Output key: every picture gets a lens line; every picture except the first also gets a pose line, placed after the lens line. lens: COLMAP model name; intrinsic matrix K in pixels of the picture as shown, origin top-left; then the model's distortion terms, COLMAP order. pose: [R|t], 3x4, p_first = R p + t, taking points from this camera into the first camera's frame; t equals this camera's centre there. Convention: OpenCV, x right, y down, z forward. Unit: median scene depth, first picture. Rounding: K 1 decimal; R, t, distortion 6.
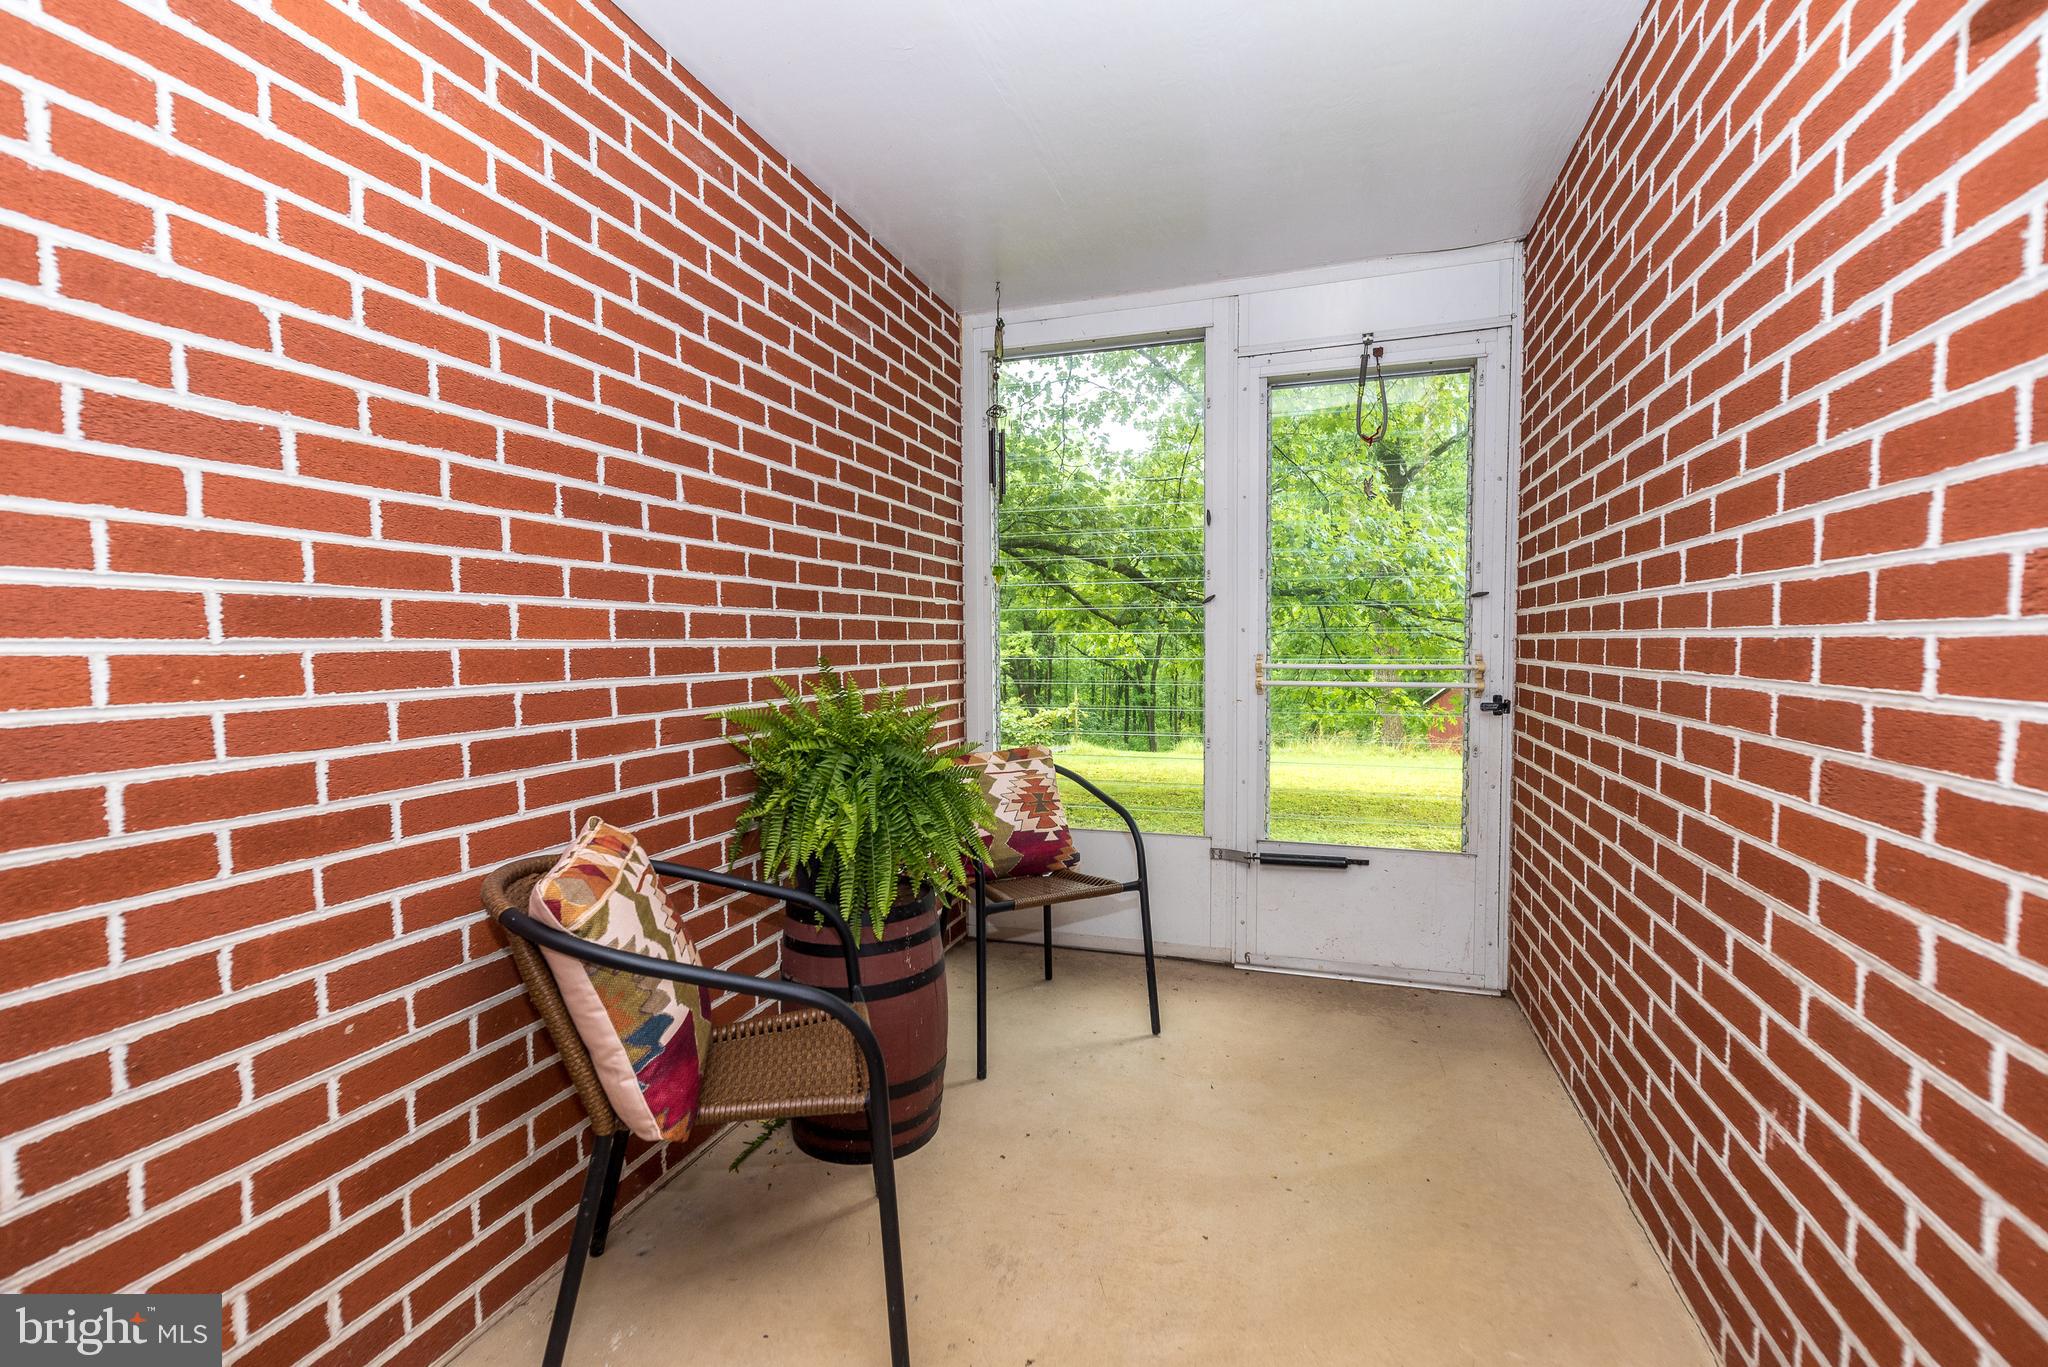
lens RADIAL K [[906.2, 0, 1024.0], [0, 906.2, 683.5], [0, 0, 1]] dist [0.000571, 0.000207]
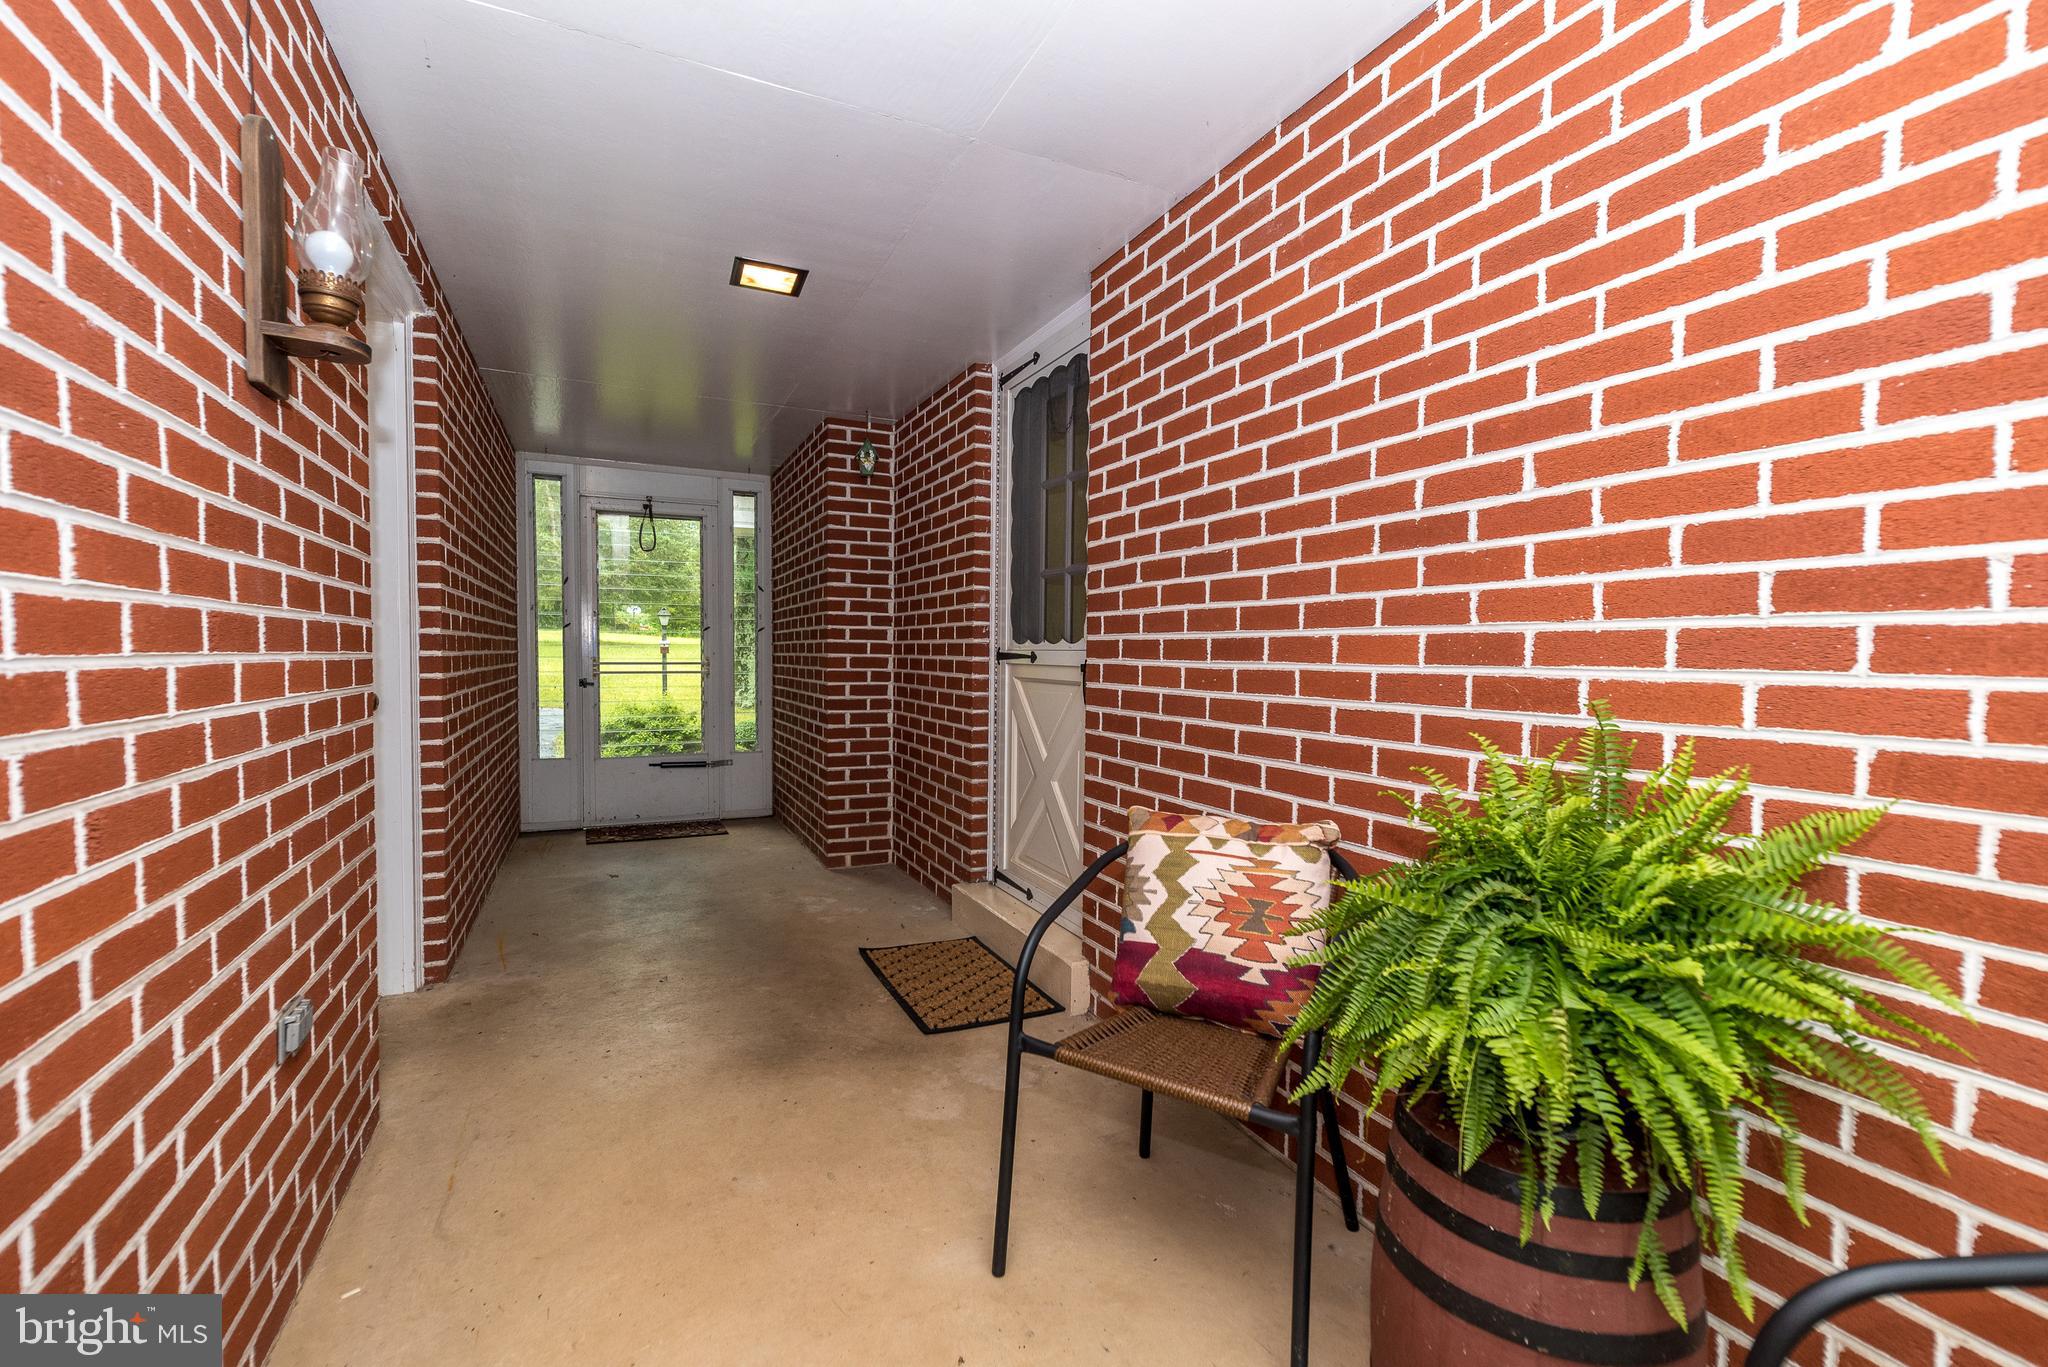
lens RADIAL K [[906.2, 0, 1024.0], [0, 906.2, 683.5], [0, 0, 1]] dist [0.000571, 0.000207]
pose [[-0.734417, 0.022258, -0.678334, 0.555124], [-0.035434, 0.996842, 0.071072, -0.088446], [0.677773, 0.076233, -0.731308, 1.516196]]
